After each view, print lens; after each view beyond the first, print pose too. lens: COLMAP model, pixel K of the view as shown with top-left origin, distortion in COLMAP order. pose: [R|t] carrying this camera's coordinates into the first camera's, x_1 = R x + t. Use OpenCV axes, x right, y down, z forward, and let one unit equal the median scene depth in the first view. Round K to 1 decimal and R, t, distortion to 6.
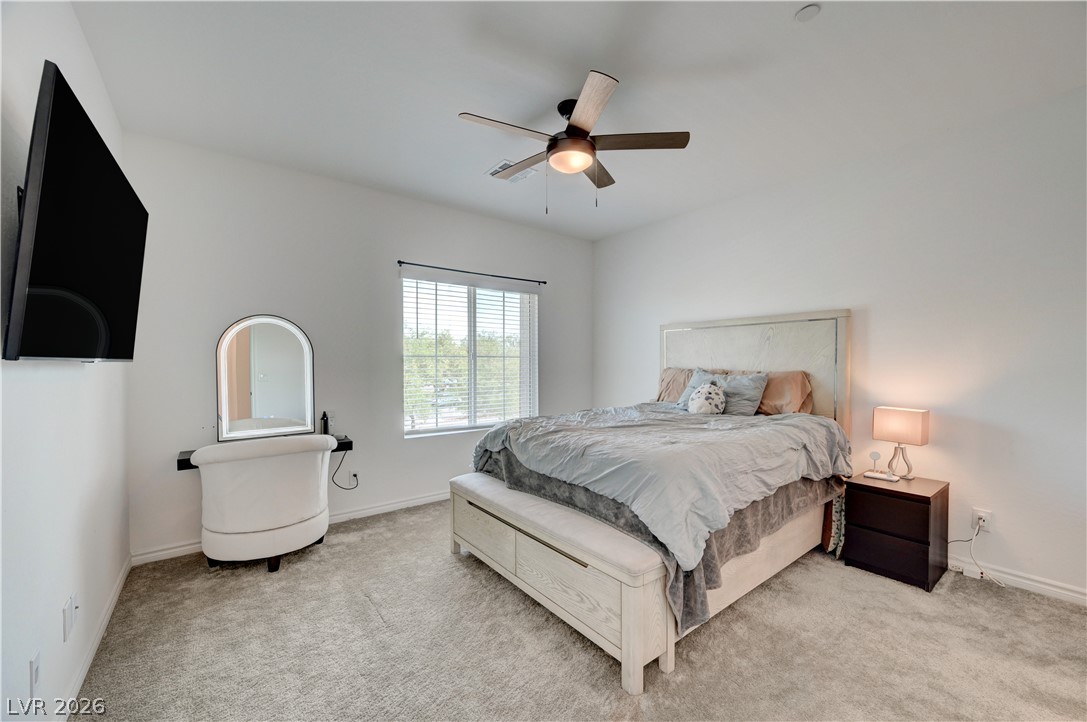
lens RADIAL K [[429.1, 0, 544.8], [0, 429.1, 373.0], [0, 0, 1]] dist [0.006437, 0.000197]
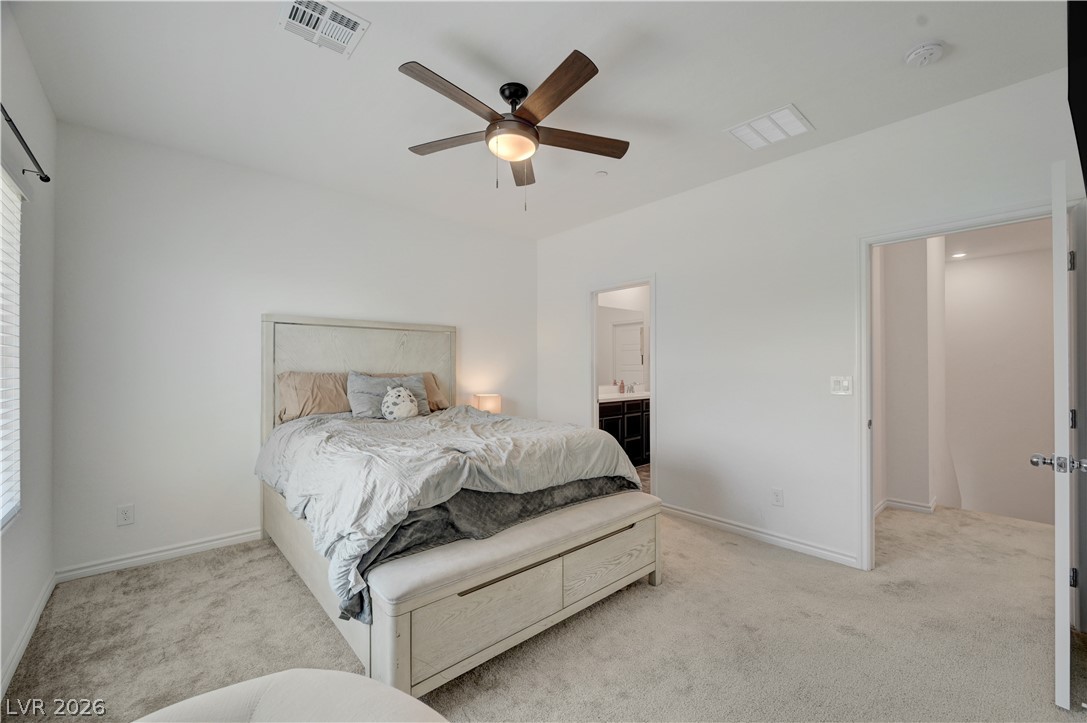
lens RADIAL K [[435.2, 0, 545.3], [0, 435.2, 367.4], [0, 0, 1]] dist [-0.001925, 0.000037]
pose [[-0.072222, -0.005398, 0.997374, -0.882871], [0.020357, 0.999769, 0.006885, -0.026701], [-0.997181, 0.020801, -0.072095, 1.013461]]
